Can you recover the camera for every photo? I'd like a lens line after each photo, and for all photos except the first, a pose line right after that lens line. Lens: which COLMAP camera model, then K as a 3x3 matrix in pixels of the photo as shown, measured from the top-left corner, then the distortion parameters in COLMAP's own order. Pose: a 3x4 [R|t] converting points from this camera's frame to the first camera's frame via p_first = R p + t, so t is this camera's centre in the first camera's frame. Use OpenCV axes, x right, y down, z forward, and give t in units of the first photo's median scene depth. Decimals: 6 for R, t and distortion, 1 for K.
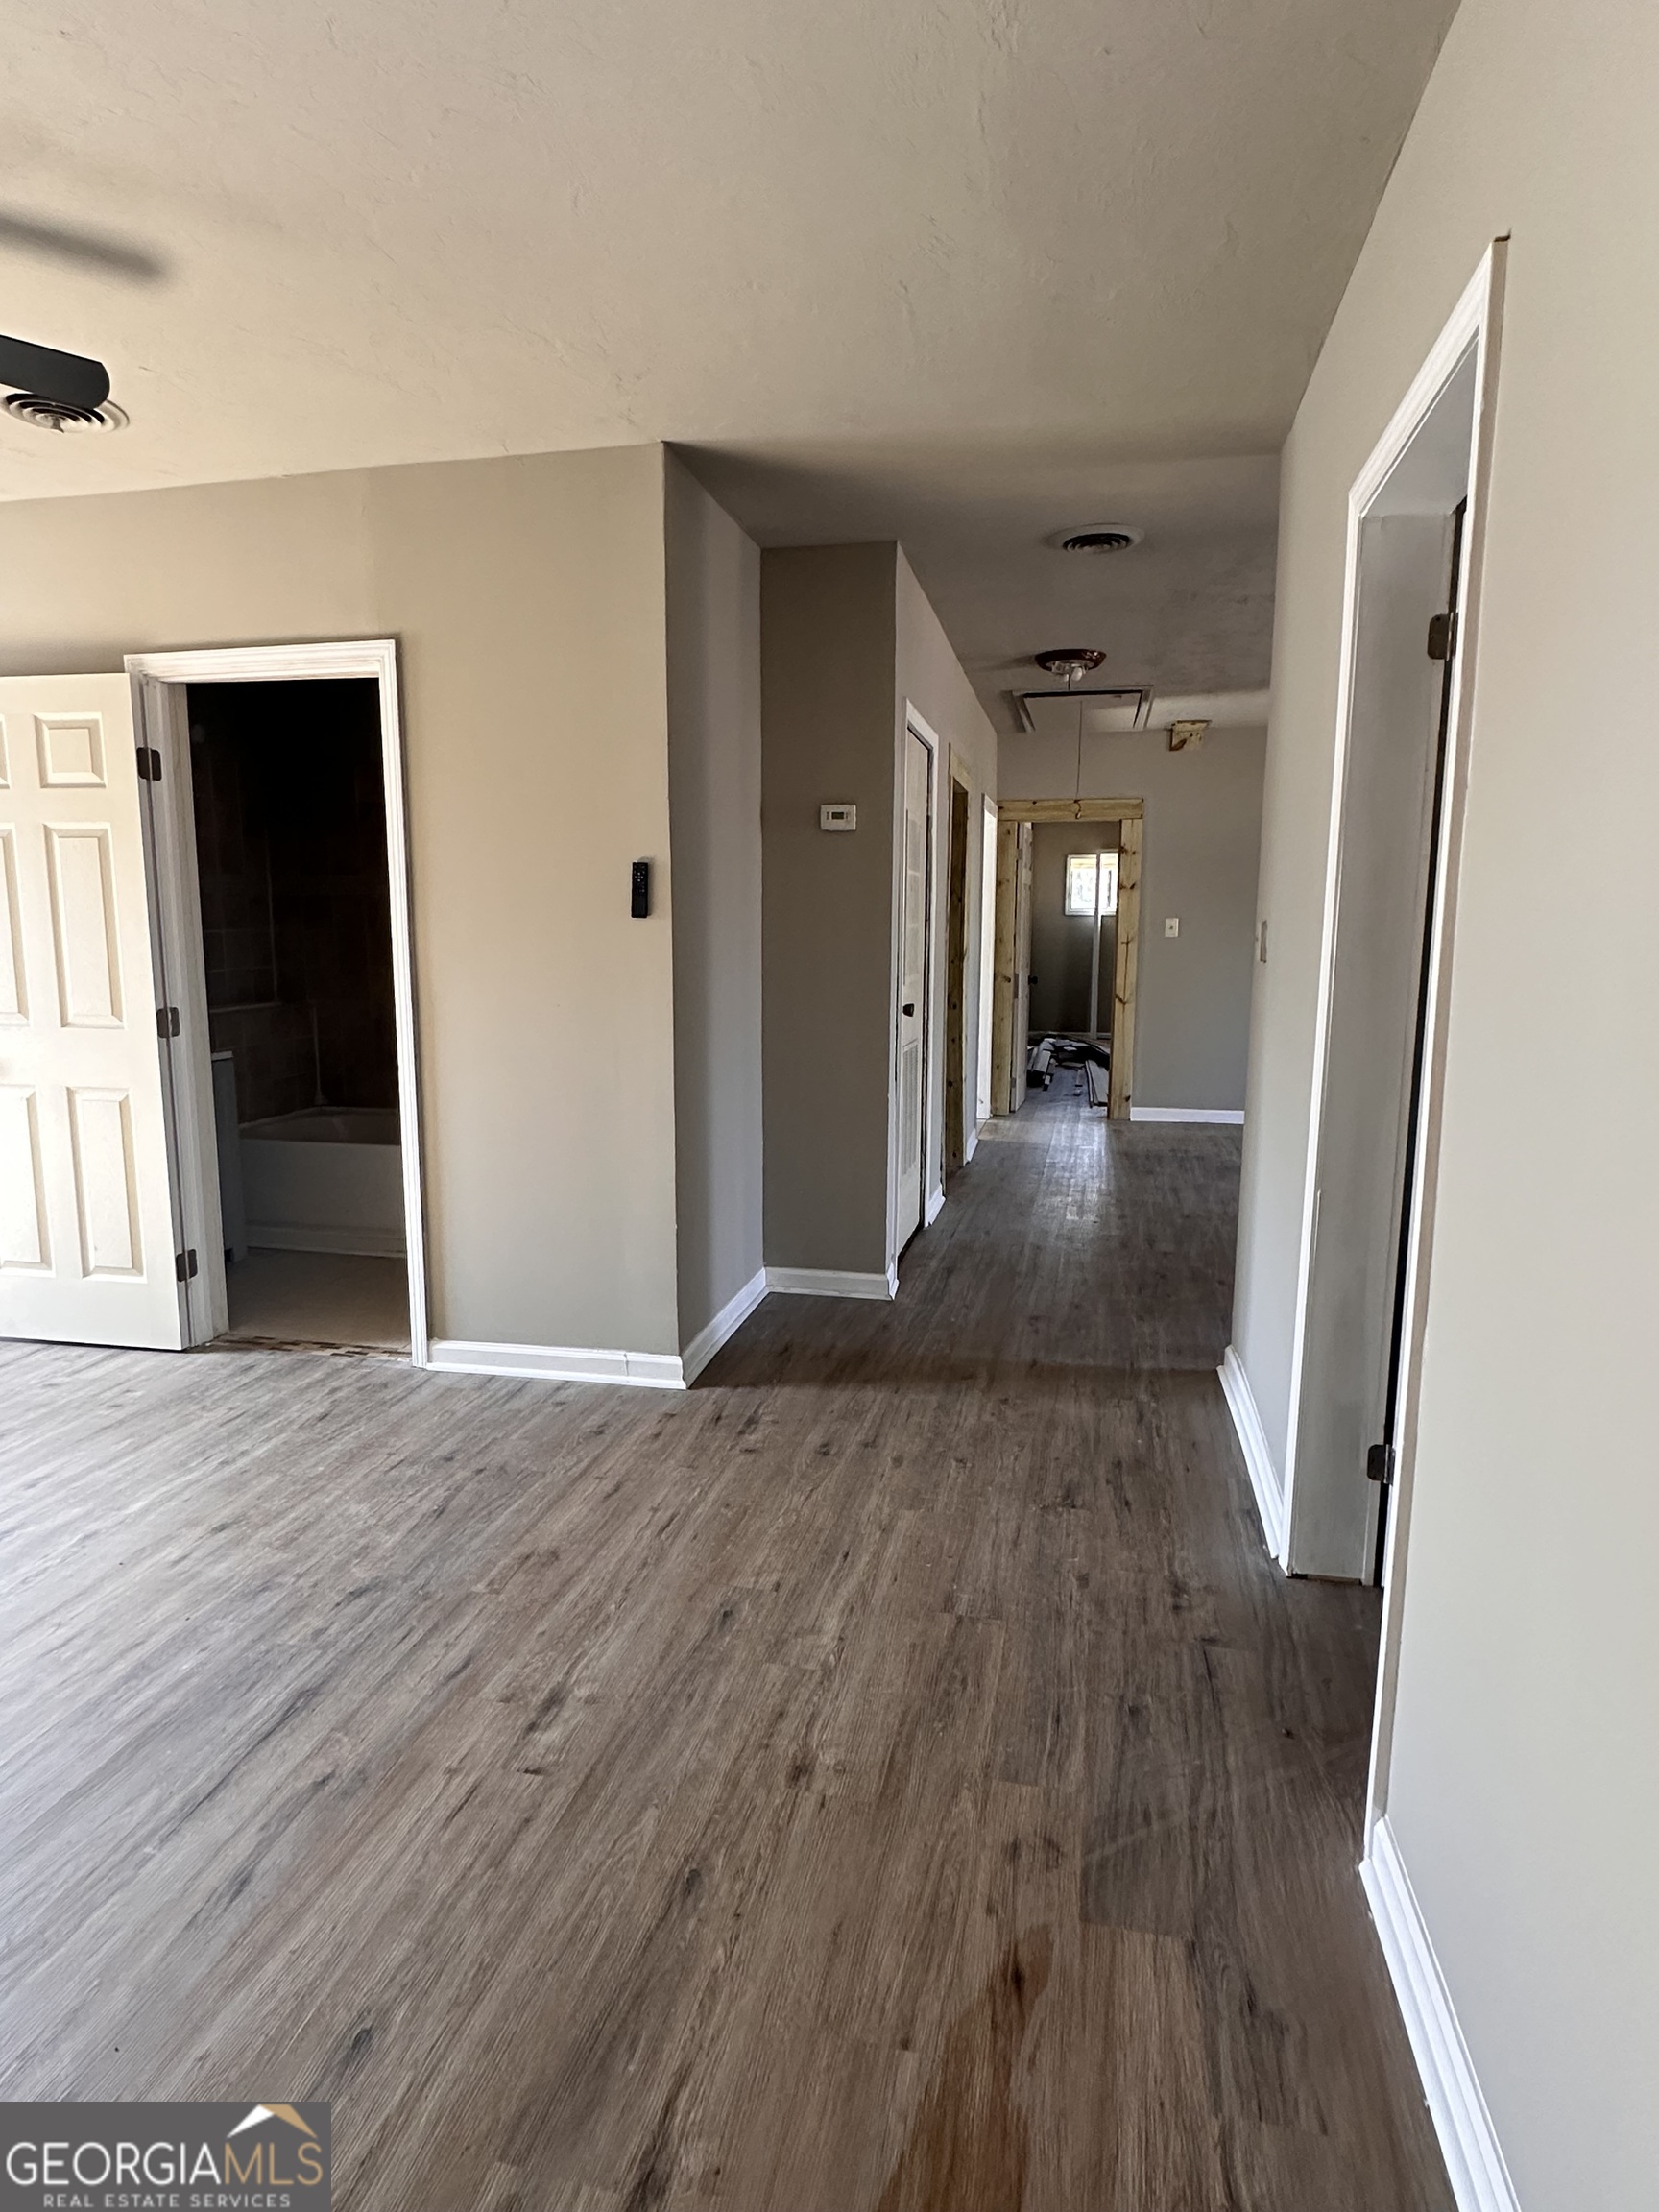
lens RADIAL K [[1198.3, 0, 829.8], [0, 1198.3, 1110.1], [0, 0, 1]] dist [-0.010289, 0.004426]
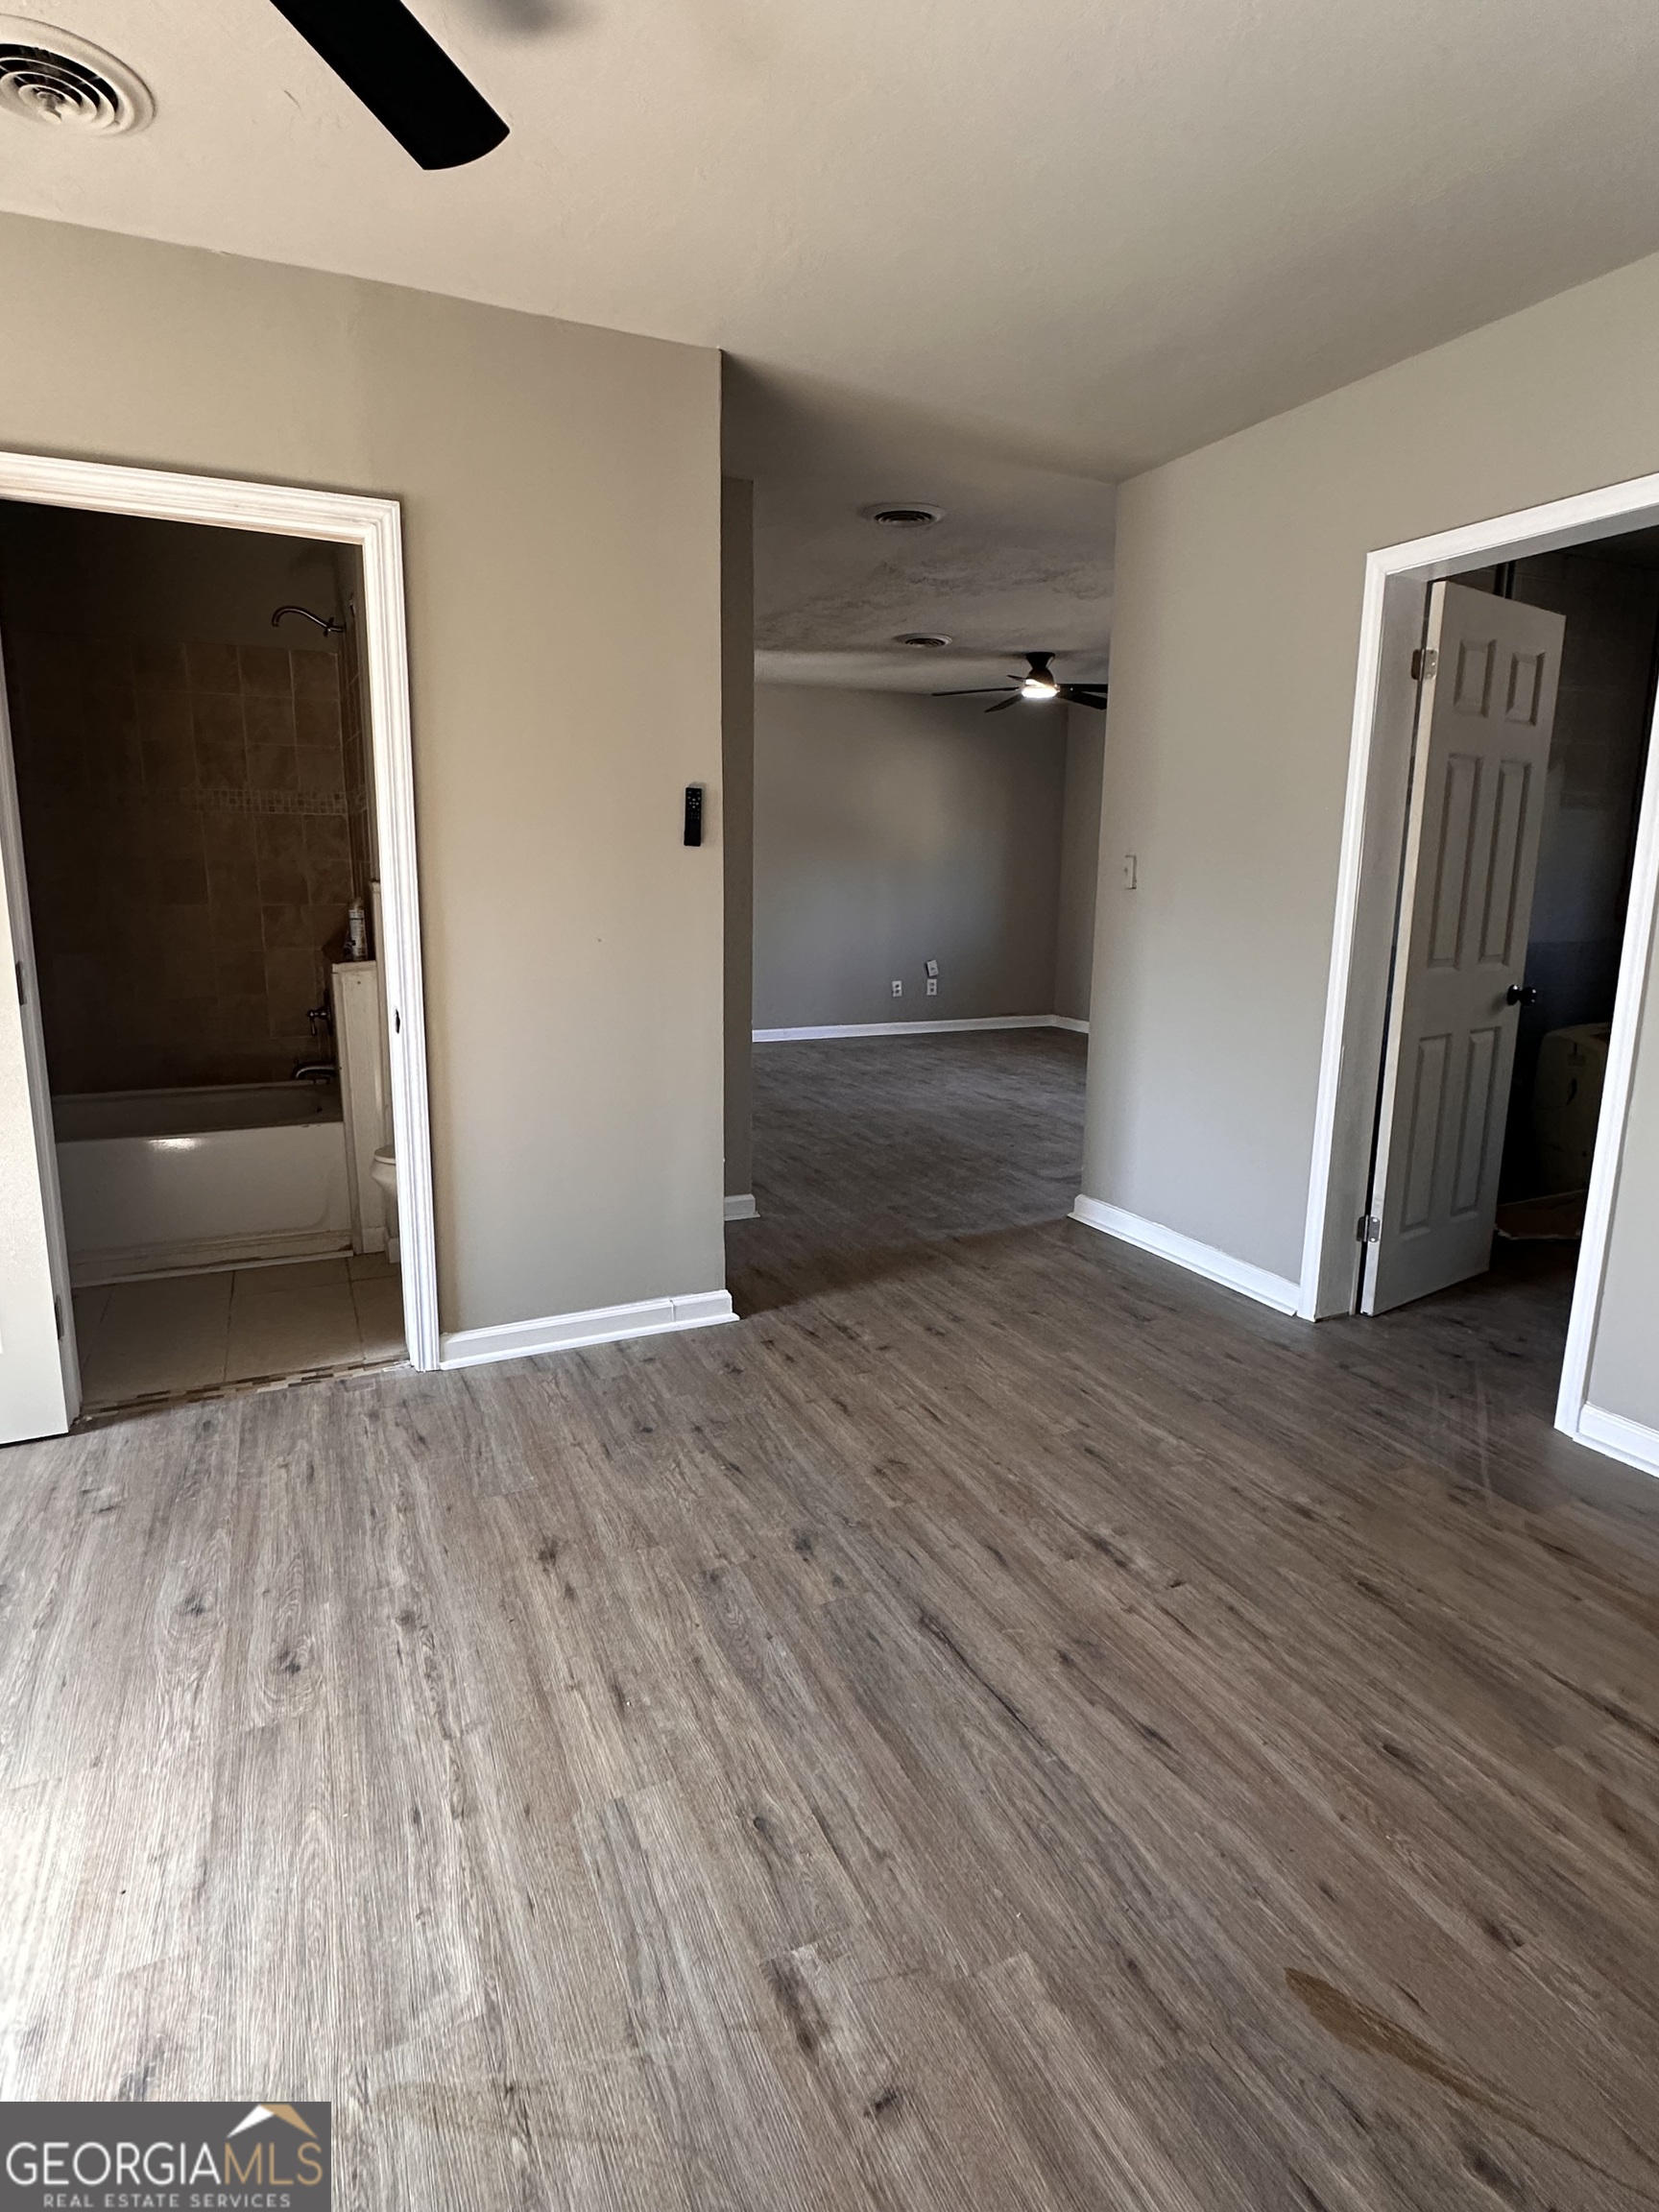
lens RADIAL K [[1198.3, 0, 823.4], [0, 1198.3, 1107.5], [0, 0, 1]] dist [-0.010289, 0.004426]
pose [[0.797443, -0.113091, 0.592701, -0.694656], [0.084822, 0.993535, 0.075451, -0.015536], [-0.597403, -0.009893, 0.801880, 0.164085]]
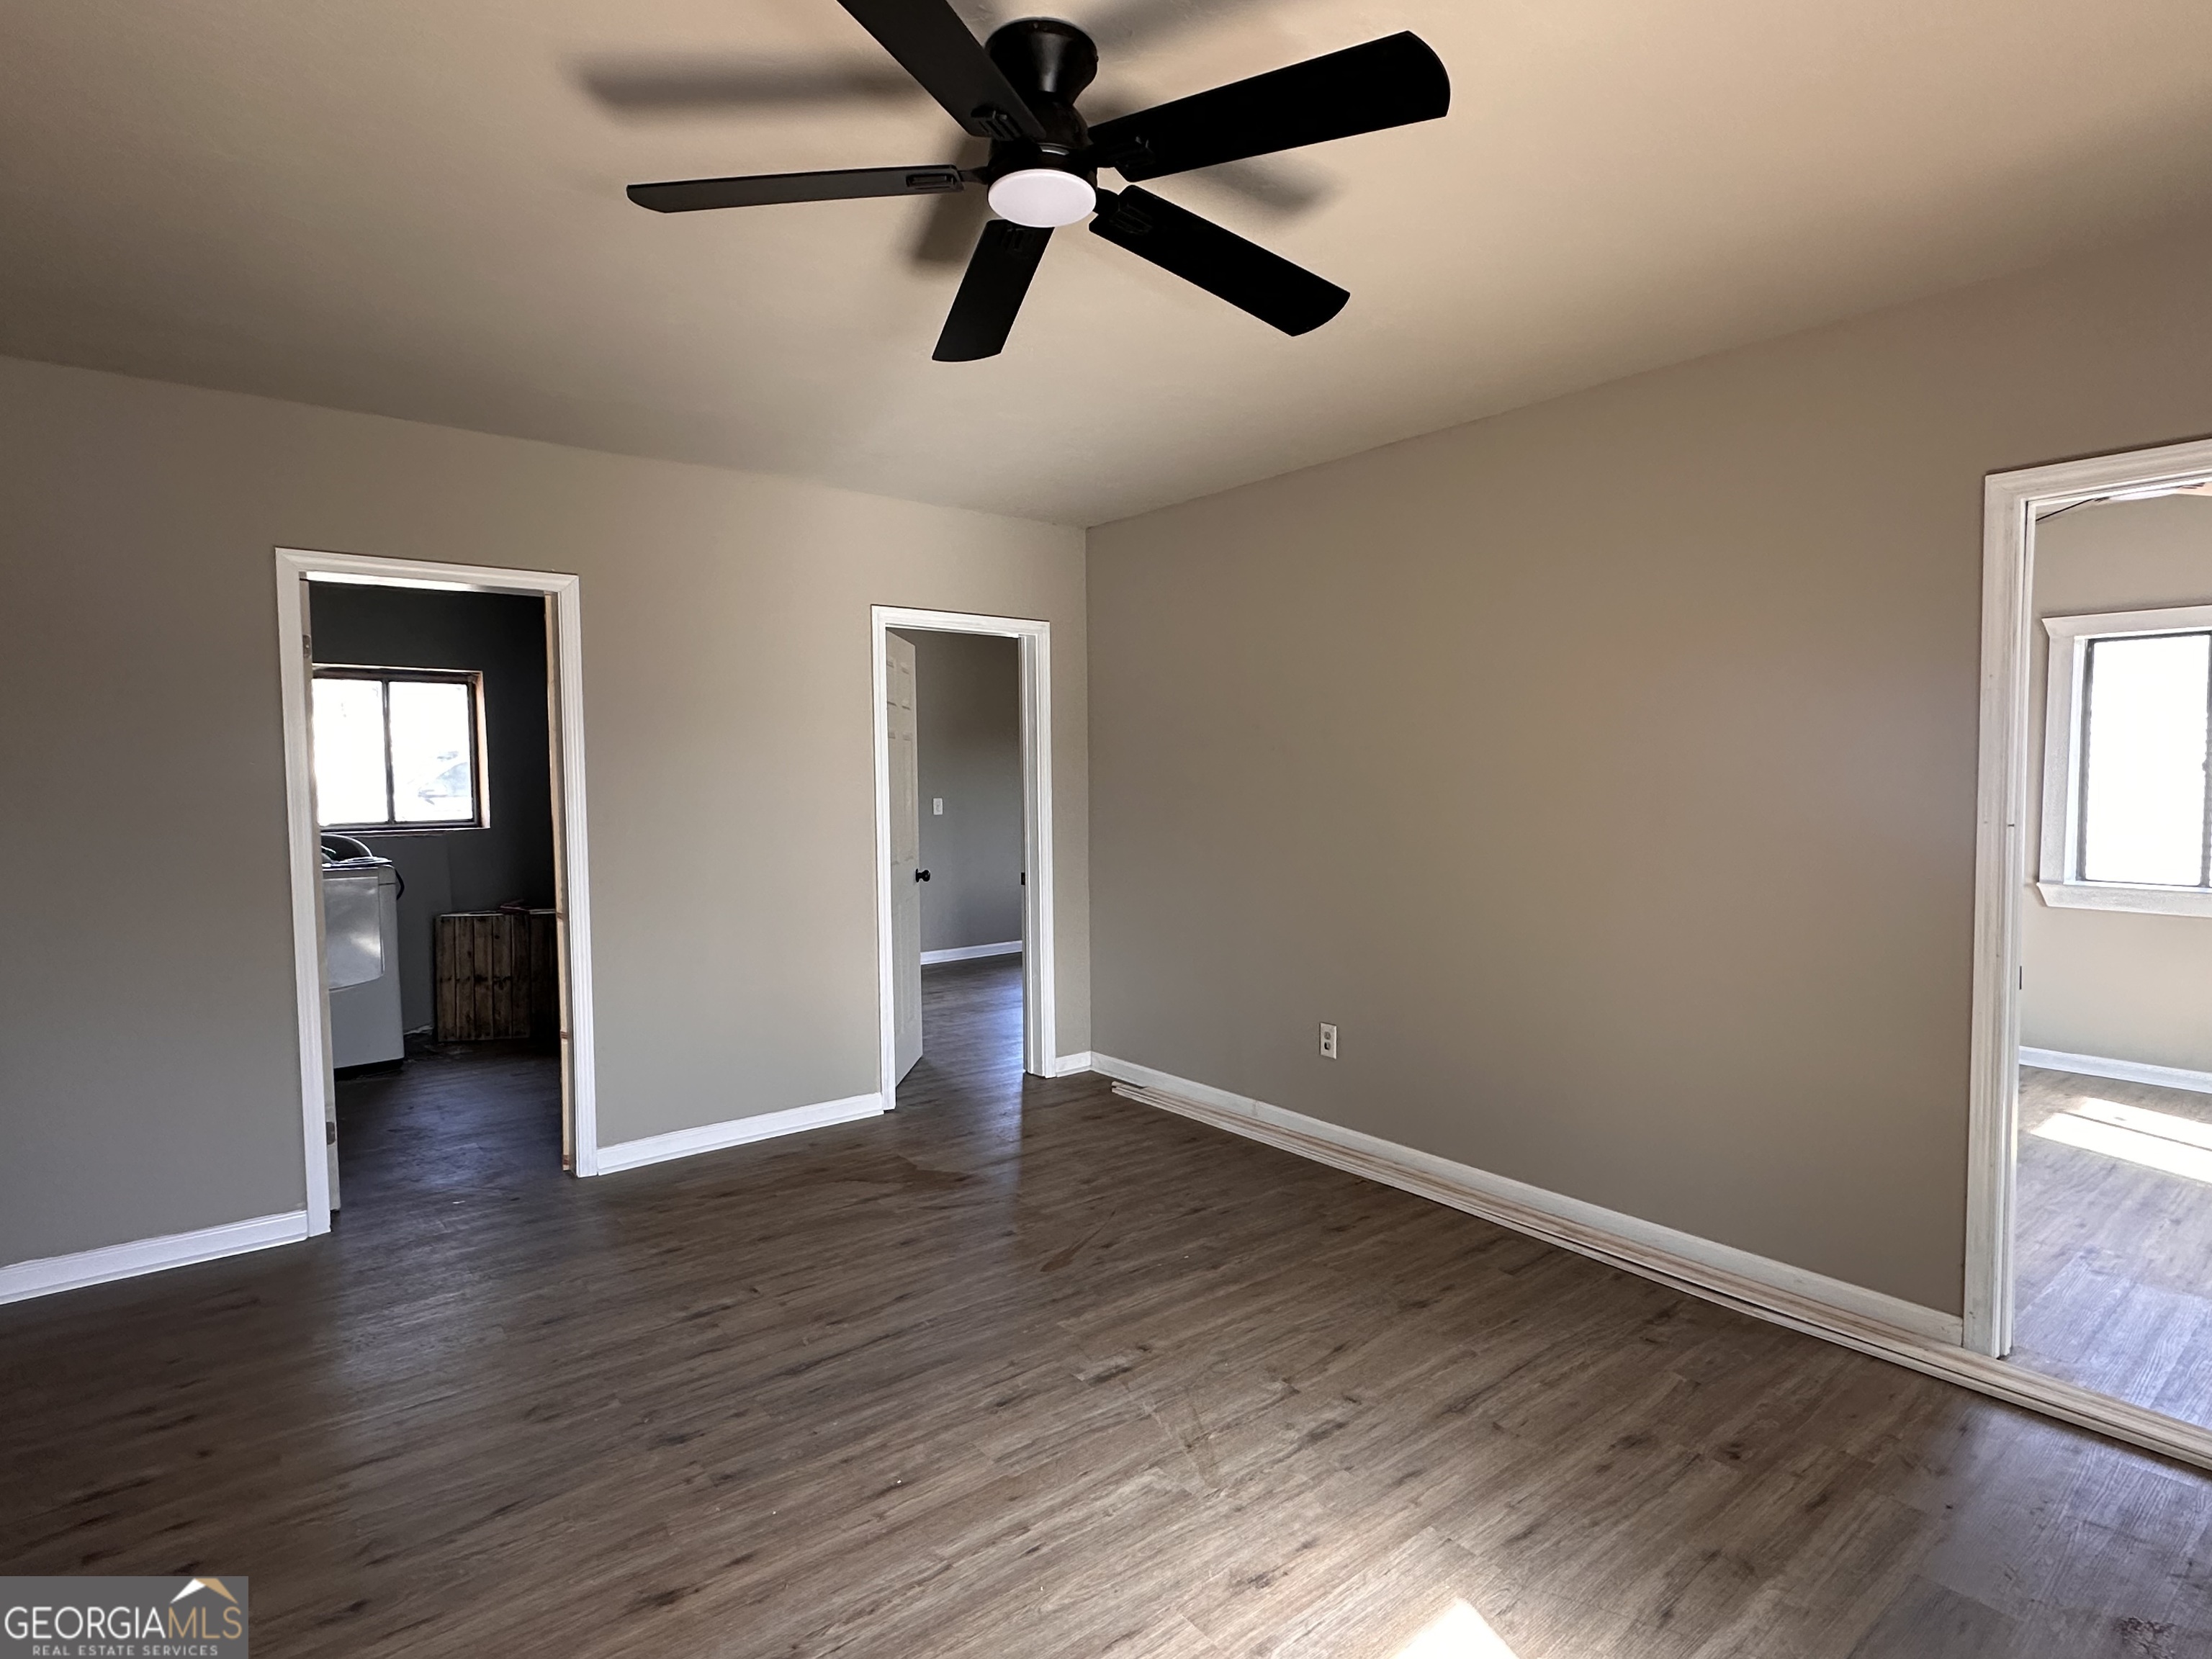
lens RADIAL K [[1142.6, 0, 1116.9], [0, 1142.6, 837.5], [0, 0, 1]] dist [-0.003004, 0.001467]
pose [[-0.786920, -0.031678, 0.616241, -0.997751], [0.103966, 0.977597, 0.183016, -0.204119], [-0.608233, 0.208087, -0.765997, 1.085921]]
